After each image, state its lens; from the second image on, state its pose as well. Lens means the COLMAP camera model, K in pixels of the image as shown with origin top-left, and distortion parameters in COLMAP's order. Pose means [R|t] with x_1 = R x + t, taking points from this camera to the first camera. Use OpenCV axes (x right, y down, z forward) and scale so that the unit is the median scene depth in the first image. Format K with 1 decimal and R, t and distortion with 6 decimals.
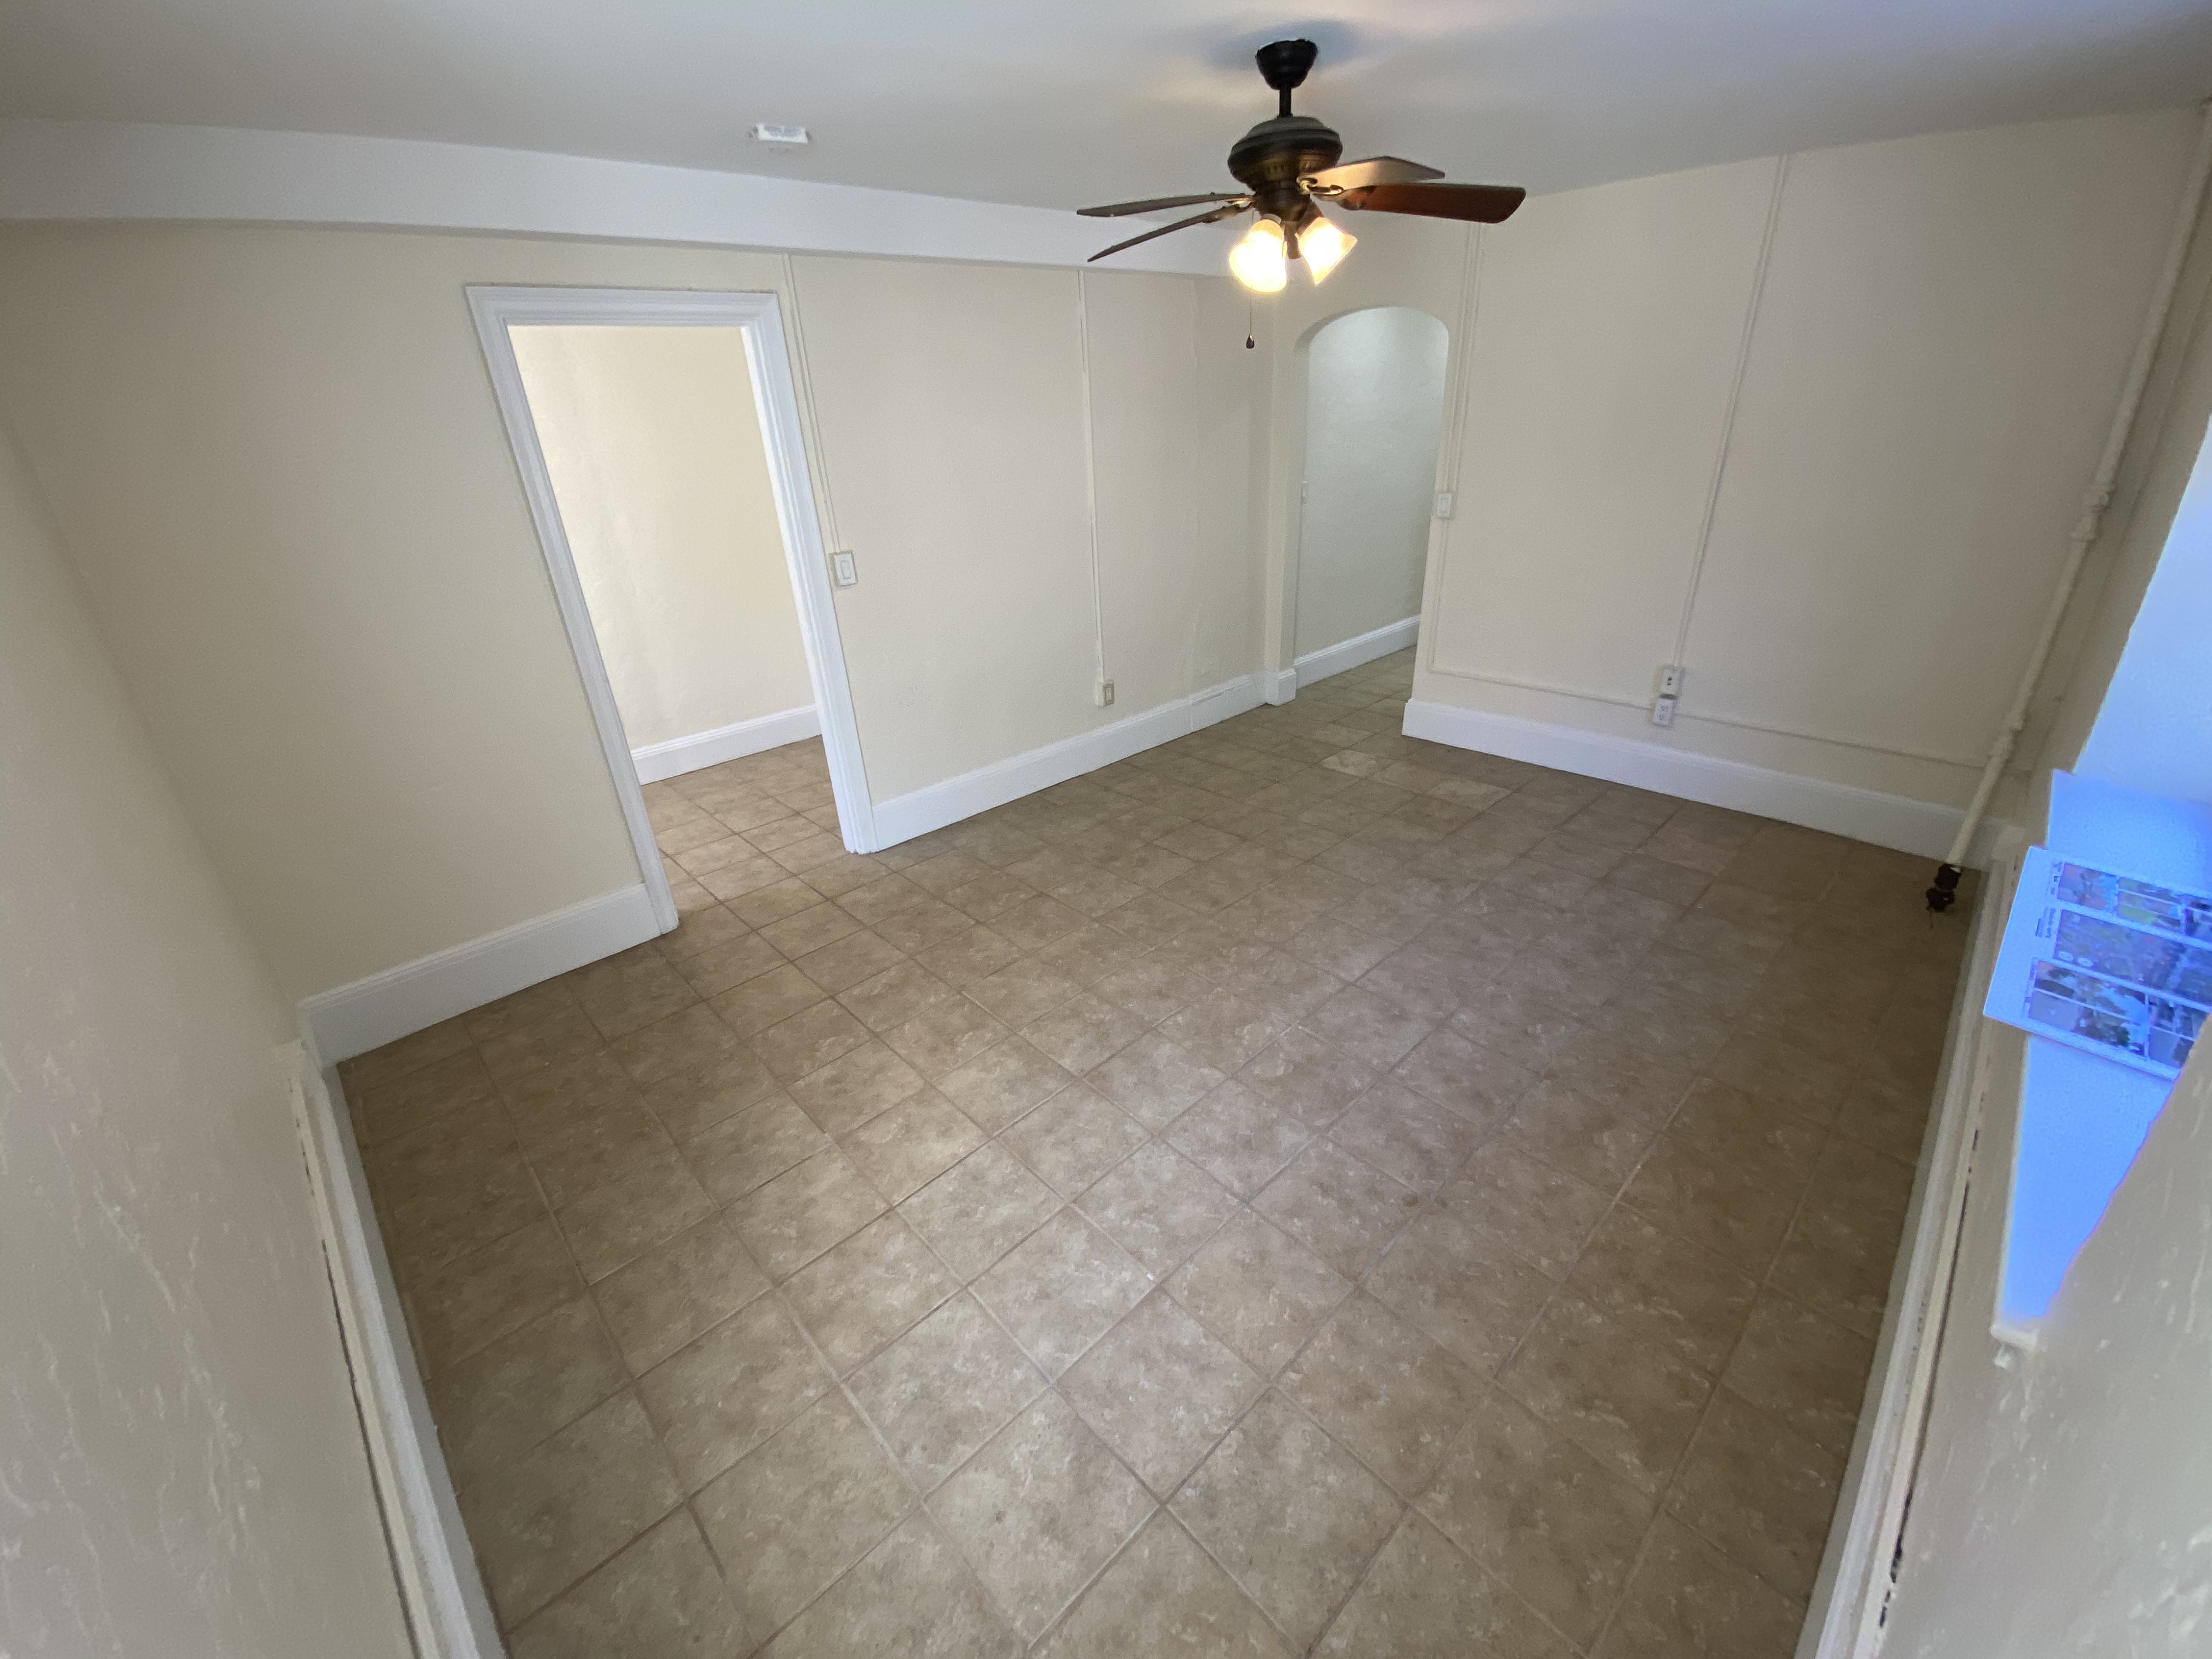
lens RADIAL K [[902.4, 0, 1101.1], [0, 902.4, 829.4], [0, 0, 1]] dist [-0.022049, -0.000684]
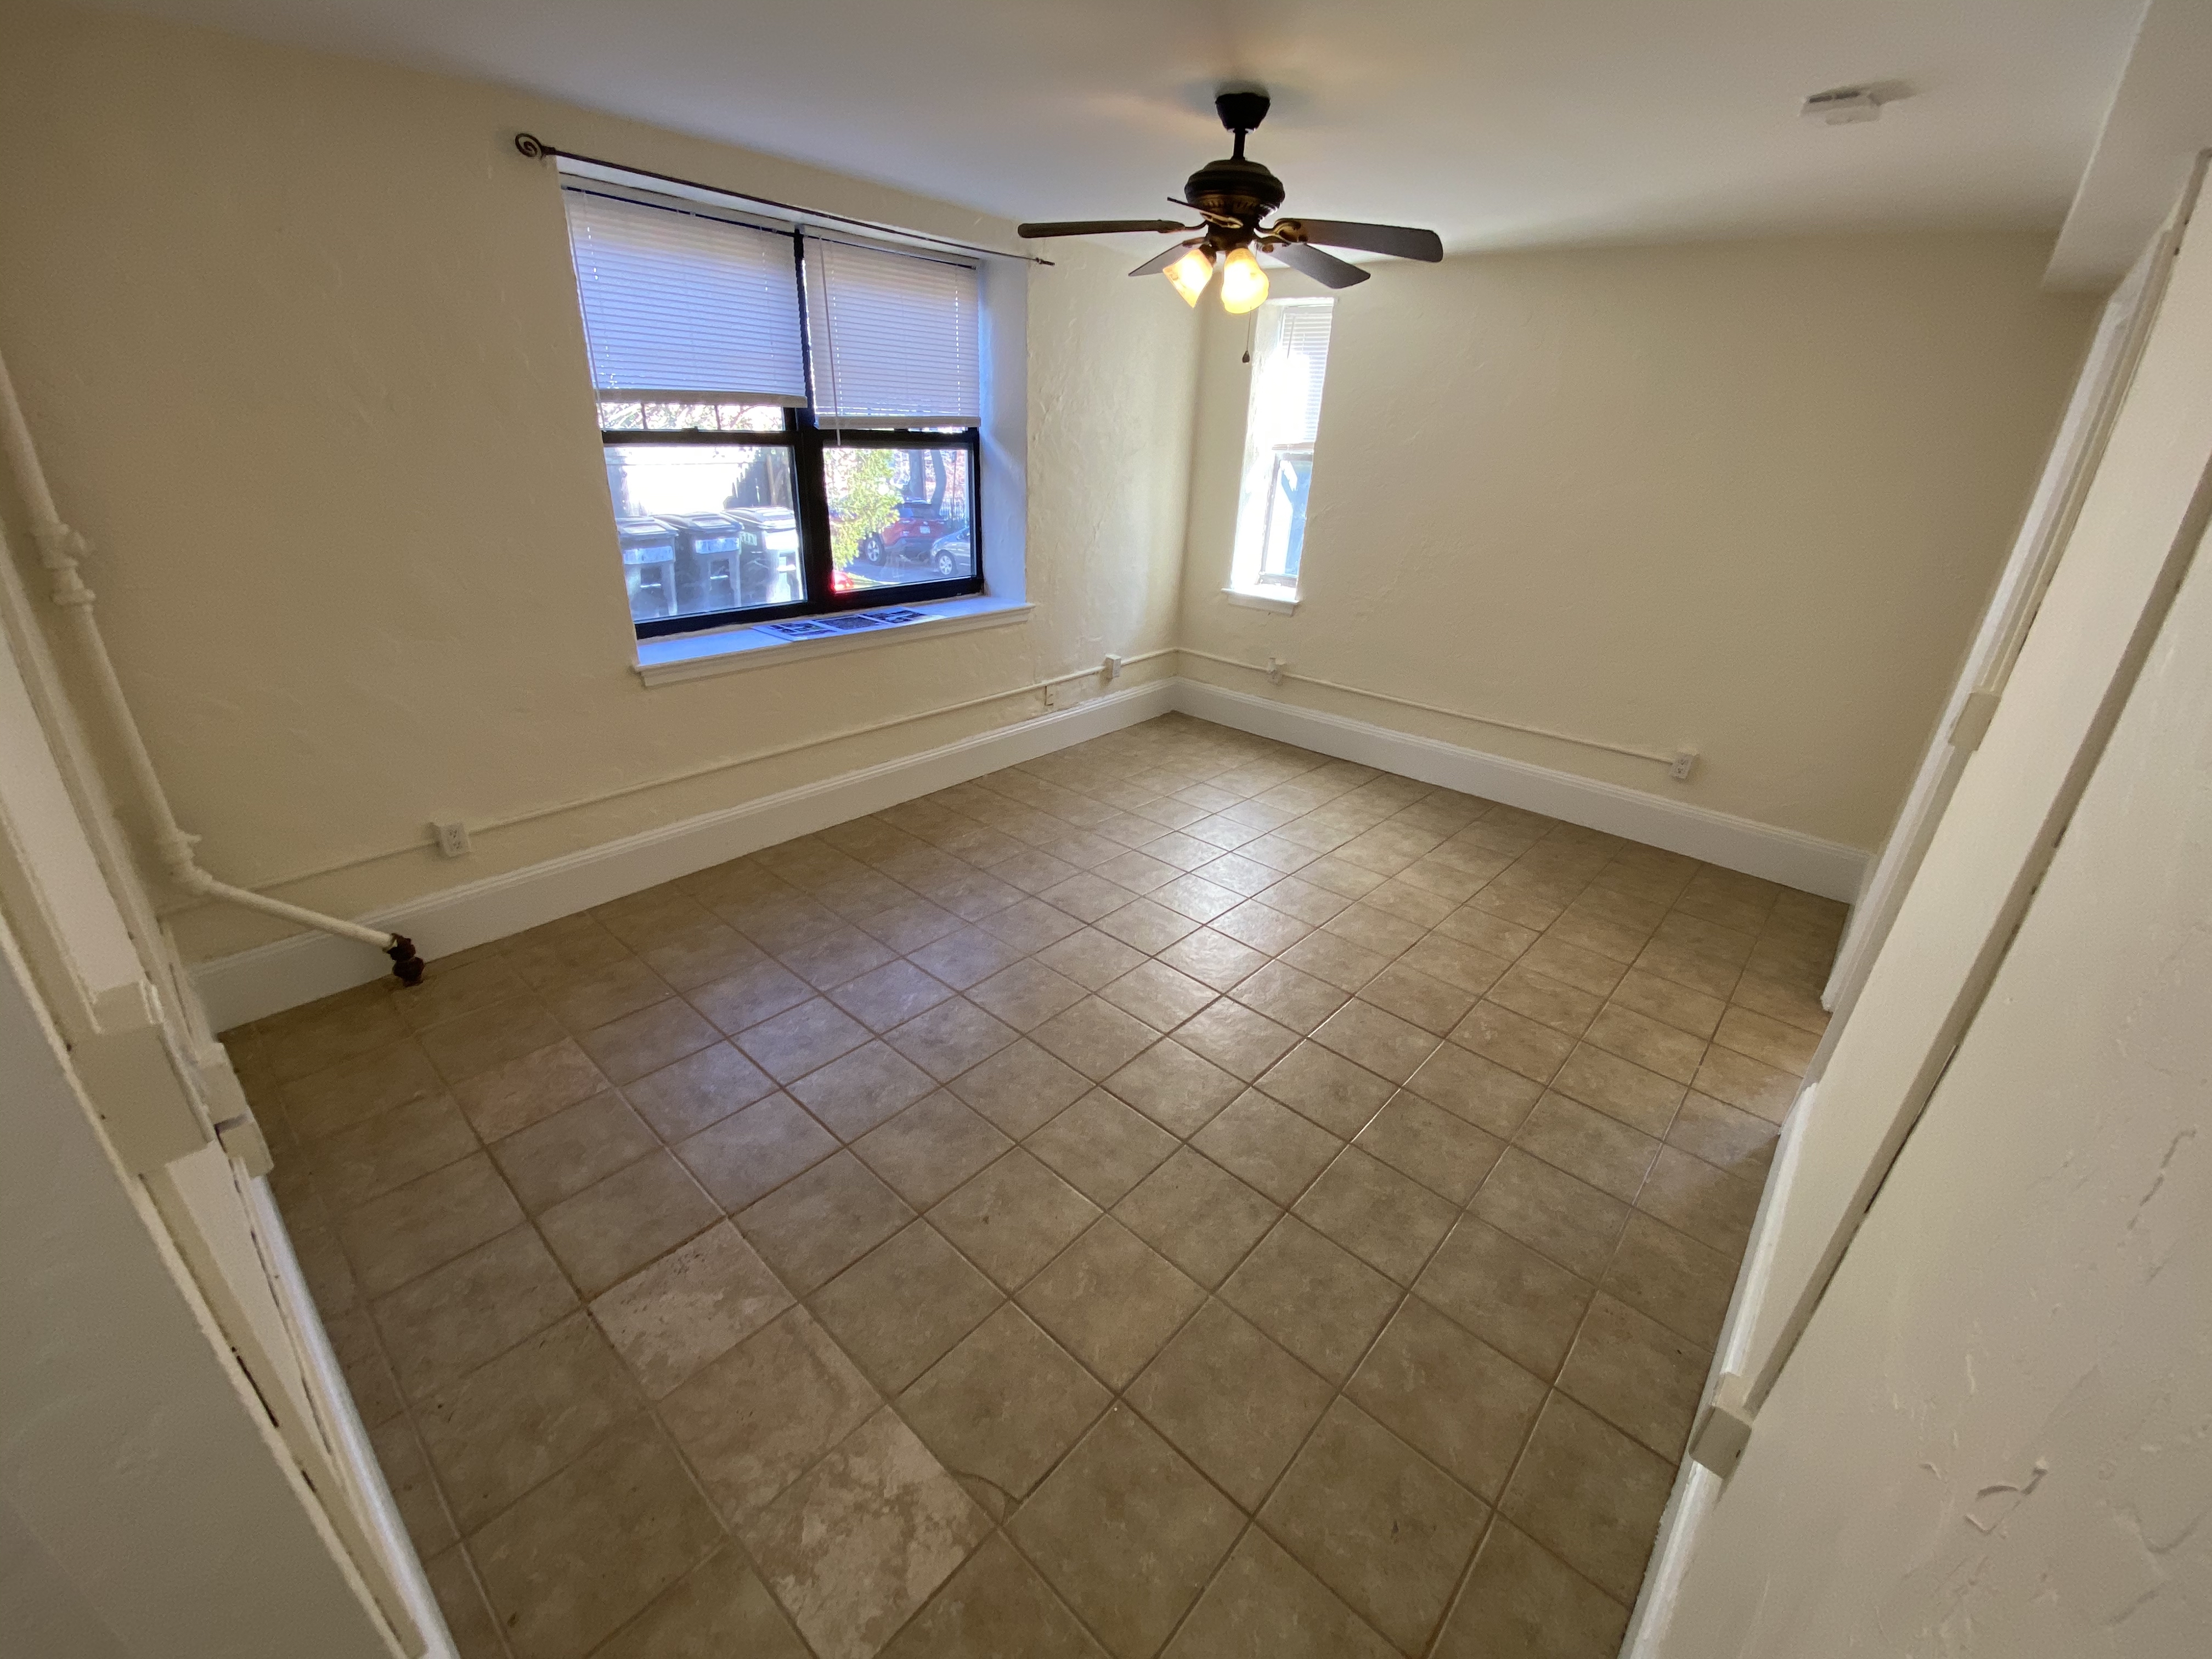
lens RADIAL K [[902.4, 0, 1103.3], [0, 902.4, 827.3], [0, 0, 1]] dist [-0.022049, -0.000684]
pose [[-0.996217, 0.045802, -0.073847, 0.295720], [-0.025822, 0.655396, 0.754844, -0.669963], [0.082972, 0.753896, -0.651734, 1.439173]]
